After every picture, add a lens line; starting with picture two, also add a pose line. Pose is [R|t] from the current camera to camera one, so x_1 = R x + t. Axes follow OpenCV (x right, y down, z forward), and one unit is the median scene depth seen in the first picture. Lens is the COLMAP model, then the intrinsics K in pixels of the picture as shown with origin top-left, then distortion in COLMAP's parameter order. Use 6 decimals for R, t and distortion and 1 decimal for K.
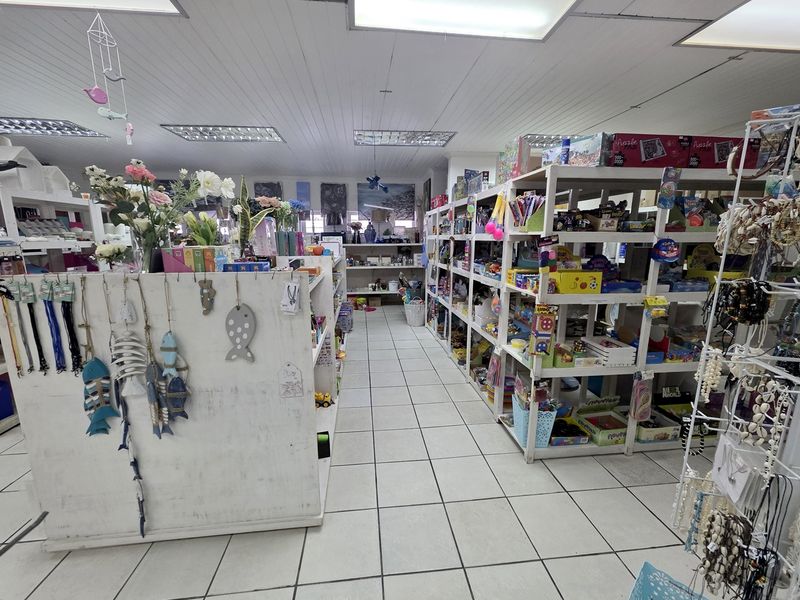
lens RADIAL K [[324.0, 0, 399.1], [0, 324.0, 299.3], [0, 0, 1]] dist [0.001881, 0.000470]
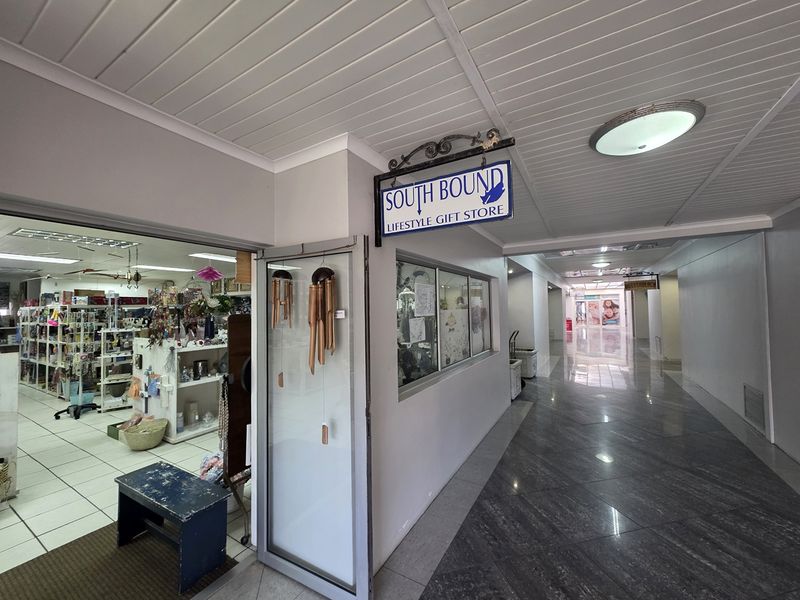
lens RADIAL K [[324.0, 0, 399.1], [0, 324.0, 299.3], [0, 0, 1]] dist [0.001881, 0.000470]
pose [[0.609374, 0.016307, 0.792715, -0.034781], [0.161915, 0.976161, -0.144548, 0.162404], [-0.776175, 0.216436, 0.592206, -1.027153]]
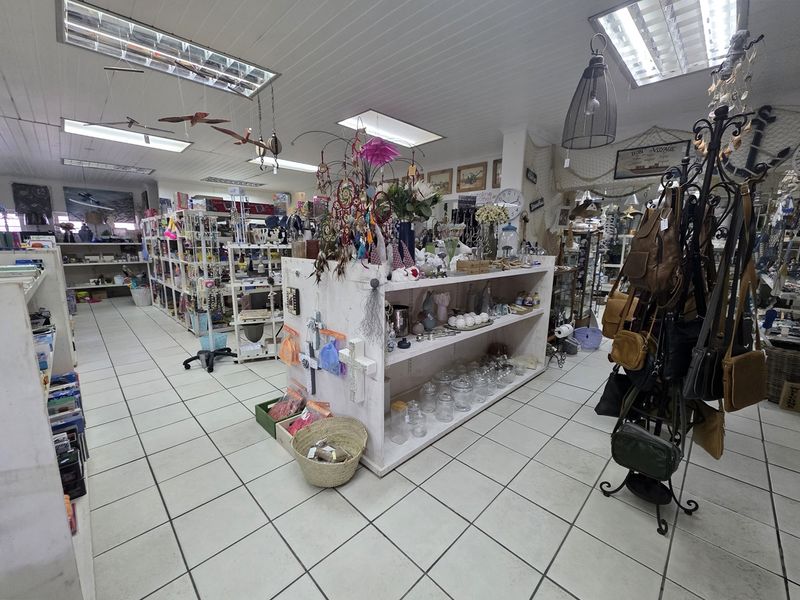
lens RADIAL K [[324.0, 0, 399.1], [0, 324.0, 299.3], [0, 0, 1]] dist [0.001881, 0.000470]
pose [[0.780248, -0.098404, 0.617681, 0.039584], [0.103875, 0.994219, 0.027177, 0.102957], [-0.616785, 0.042957, 0.785959, -0.533718]]
